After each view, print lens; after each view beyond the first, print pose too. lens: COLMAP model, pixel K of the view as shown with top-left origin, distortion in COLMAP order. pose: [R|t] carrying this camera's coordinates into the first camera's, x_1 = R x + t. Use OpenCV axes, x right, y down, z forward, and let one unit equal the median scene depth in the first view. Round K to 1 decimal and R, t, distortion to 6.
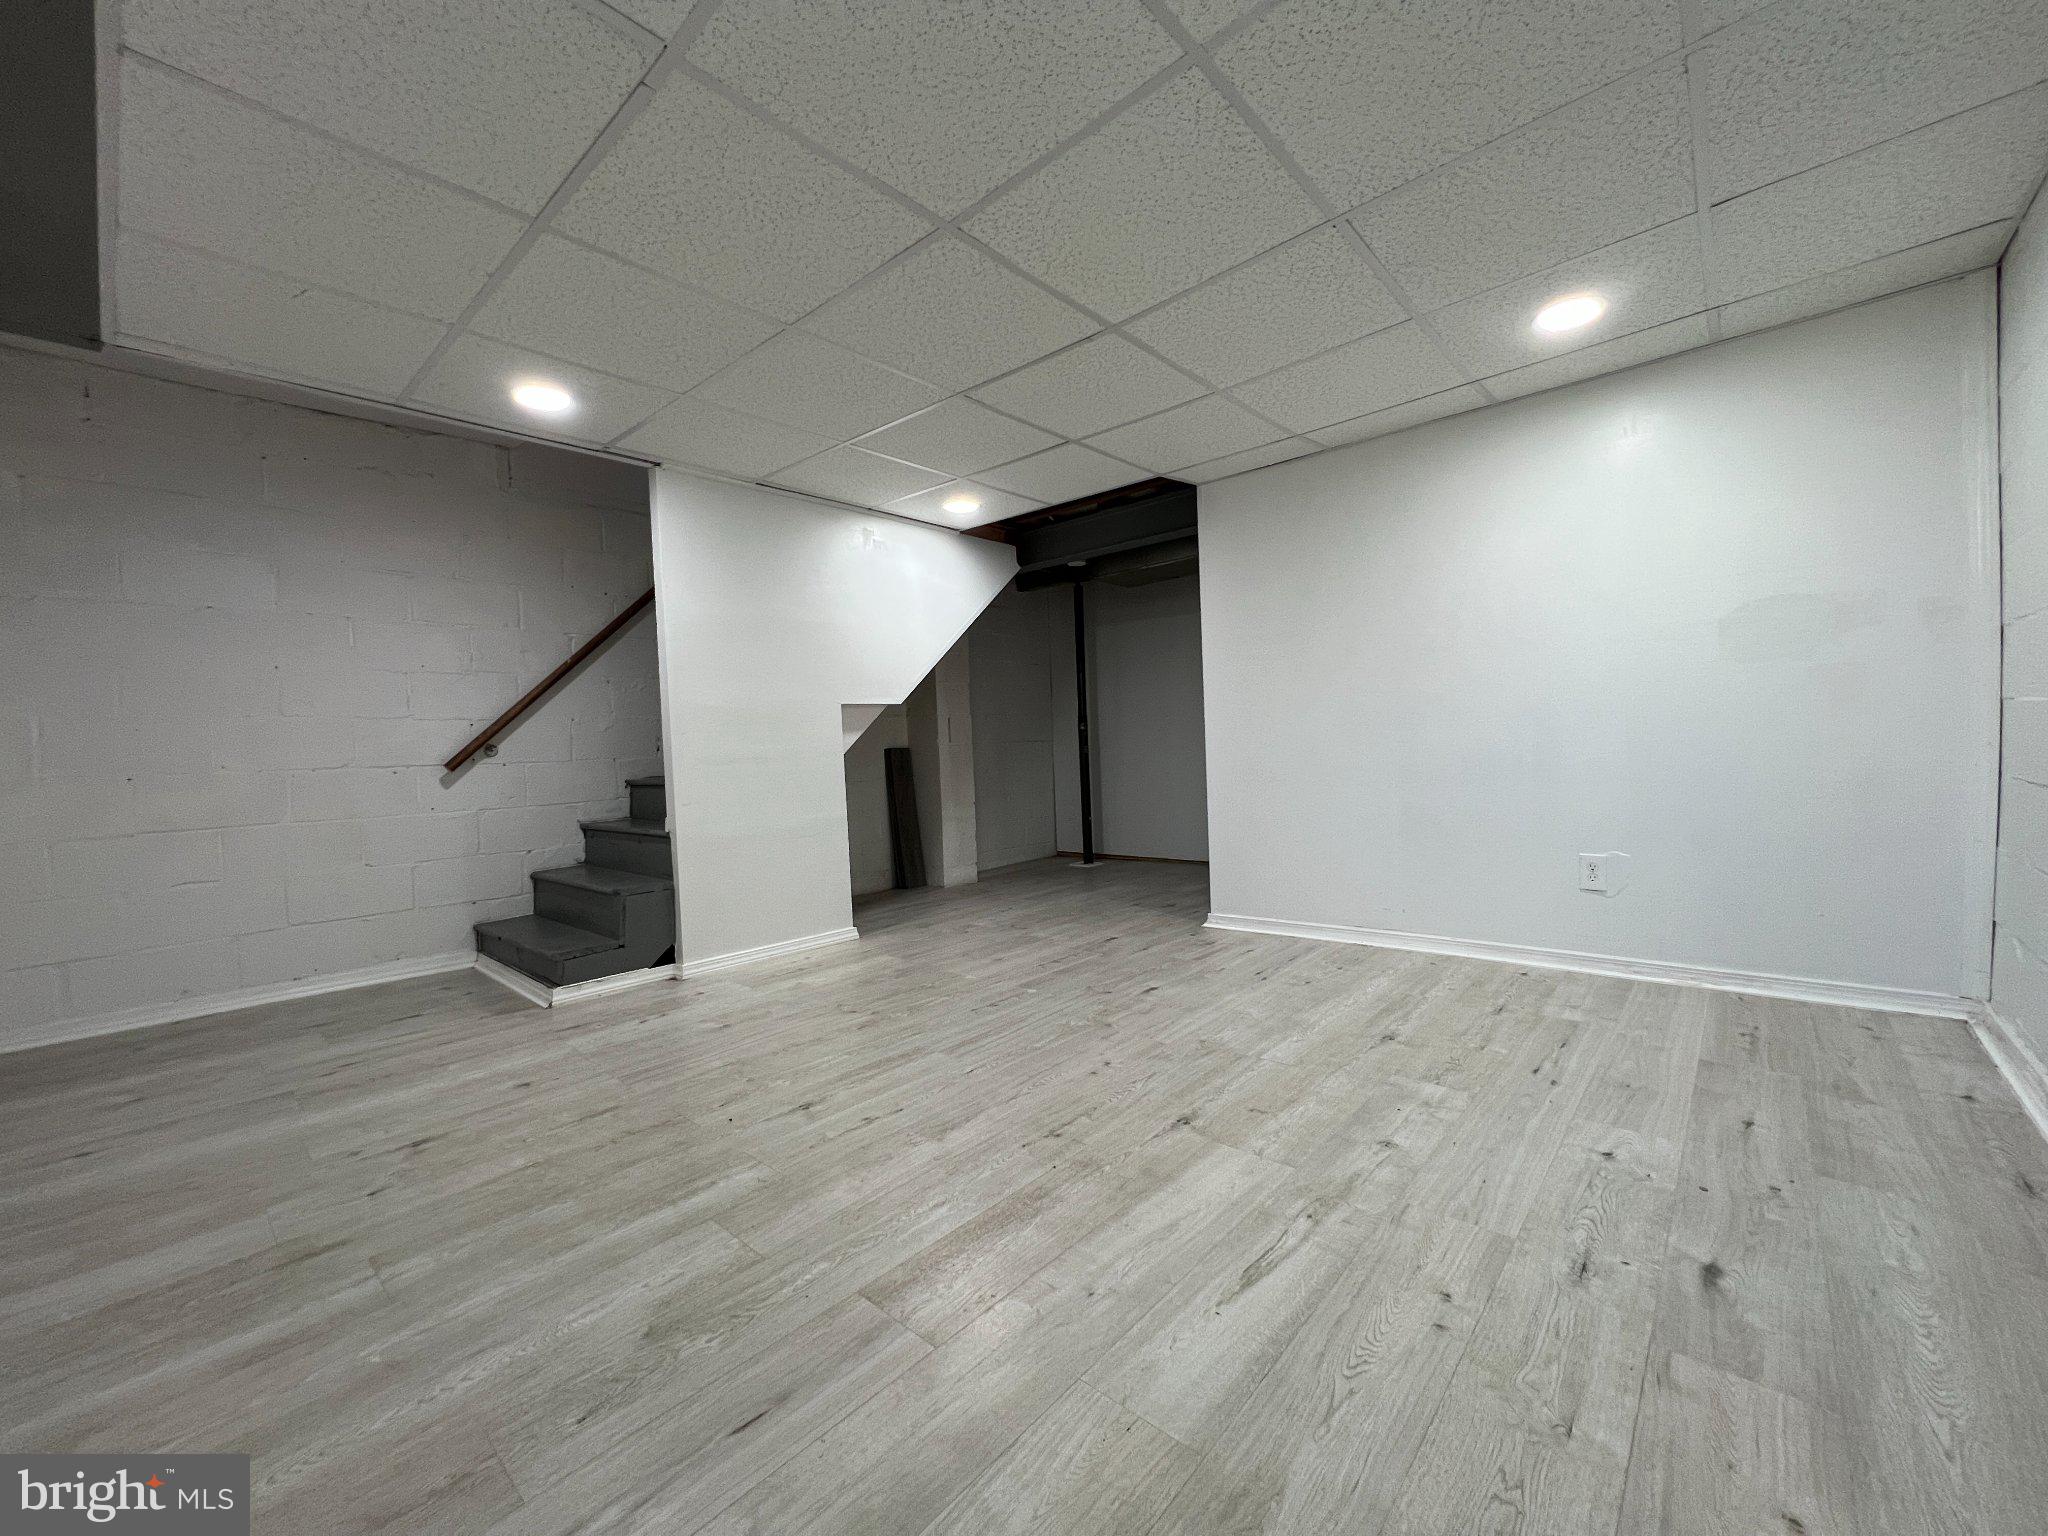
lens RADIAL K [[820.6, 0, 1029.1], [0, 820.6, 767.9], [0, 0, 1]] dist [0.000637, -0.000455]
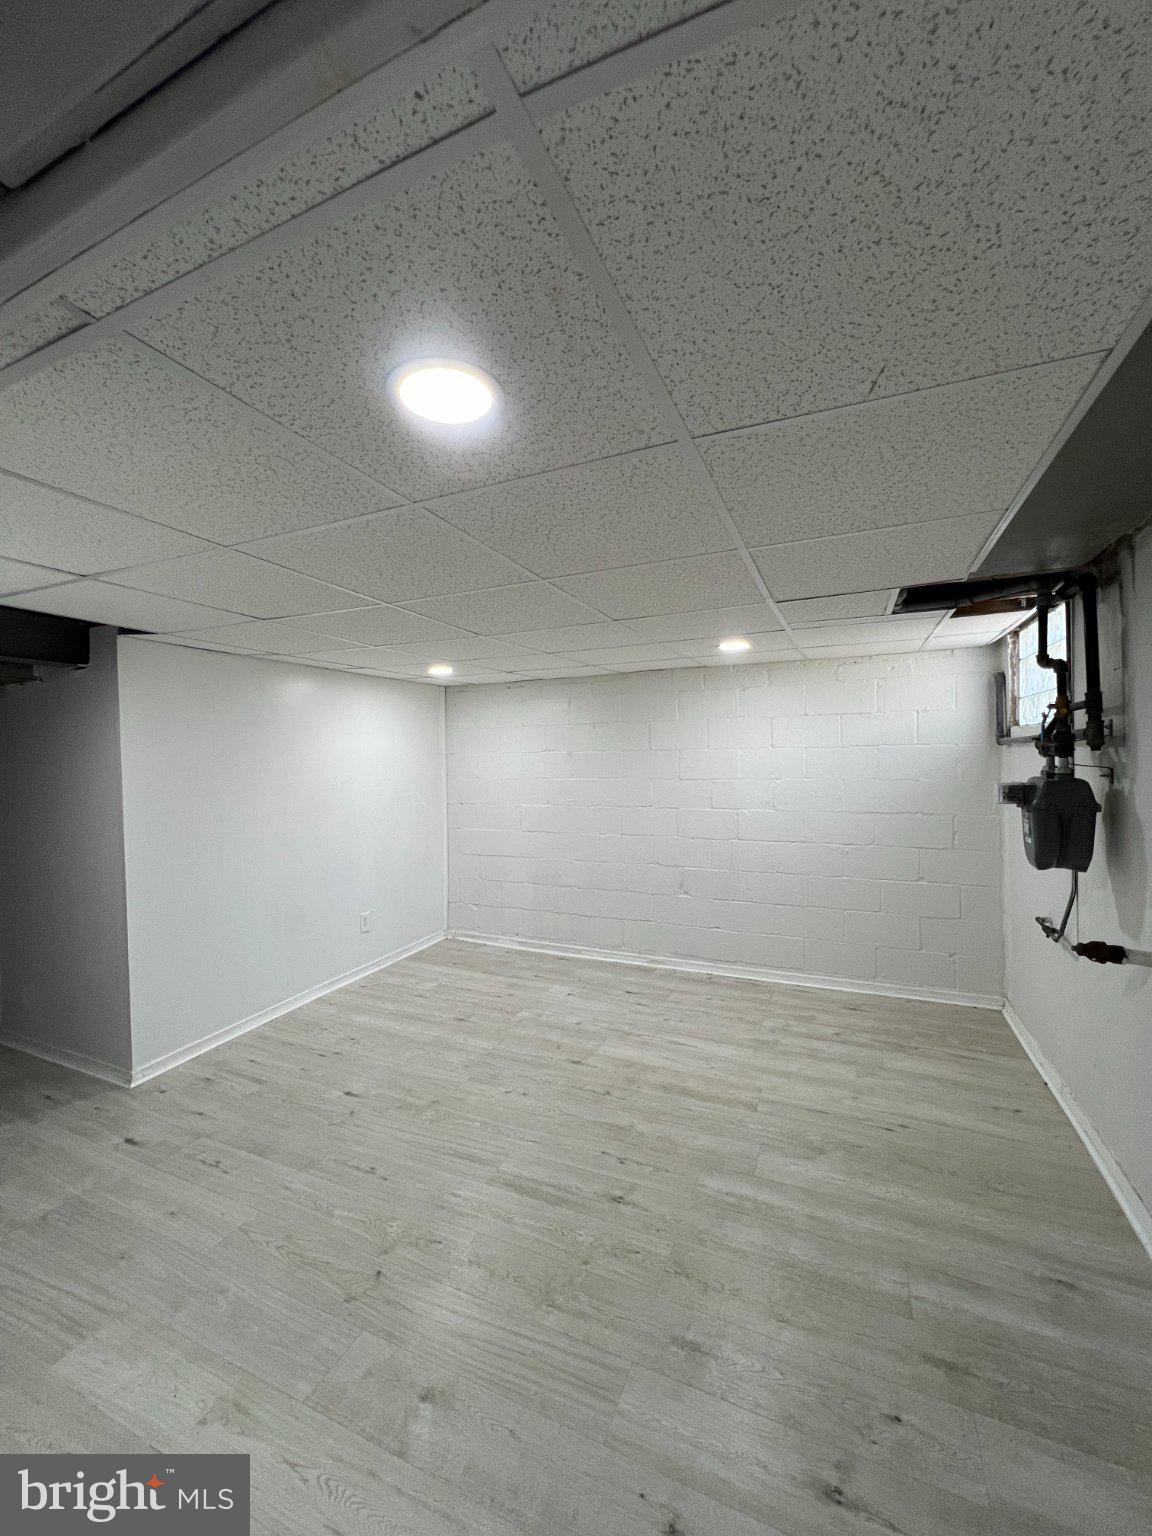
lens RADIAL K [[615.5, 0, 575.6], [0, 615.5, 764.2], [0, 0, 1]] dist [0.000637, -0.000455]
pose [[-0.305806, 0.033271, 0.951512, -1.326228], [0.052297, 0.998467, -0.018105, -0.296735], [-0.950656, 0.044225, -0.307078, 1.458233]]
